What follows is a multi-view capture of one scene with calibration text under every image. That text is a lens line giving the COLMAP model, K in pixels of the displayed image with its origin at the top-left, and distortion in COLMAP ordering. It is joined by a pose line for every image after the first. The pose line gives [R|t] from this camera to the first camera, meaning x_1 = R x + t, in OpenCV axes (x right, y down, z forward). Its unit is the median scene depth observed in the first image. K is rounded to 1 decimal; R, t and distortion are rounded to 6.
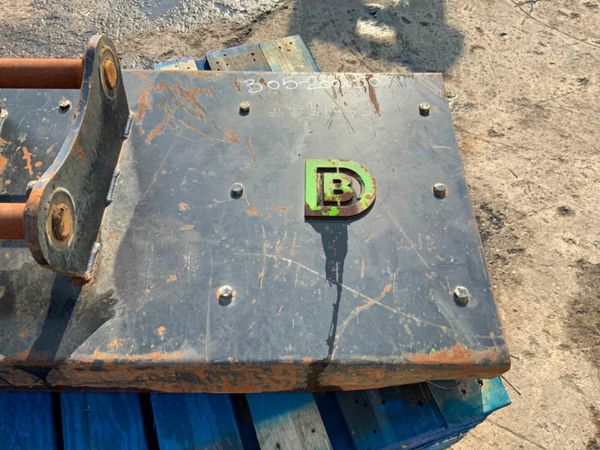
lens RADIAL K [[500.3, 0, 301.5], [0, 500.3, 227.0], [0, 0, 1]] dist [0.045878, -0.098822]
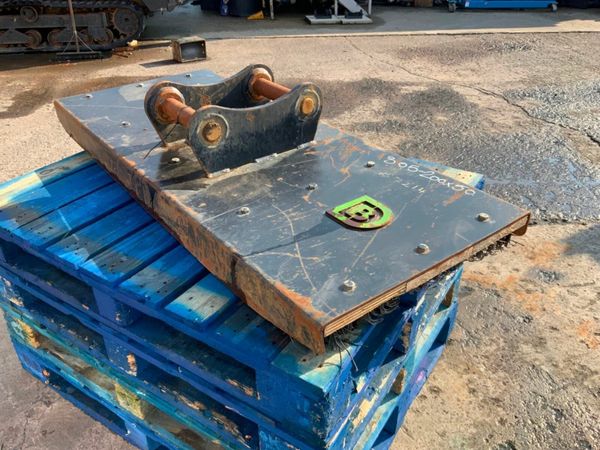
lens RADIAL K [[500.3, 0, 301.7], [0, 500.3, 241.4], [0, 0, 1]] dist [0.045878, -0.098822]
pose [[0.619777, 0.430873, -0.655915, 1.010459], [-0.645937, 0.754747, -0.114552, 0.267994], [0.445693, 0.494677, 0.746092, -0.014652]]
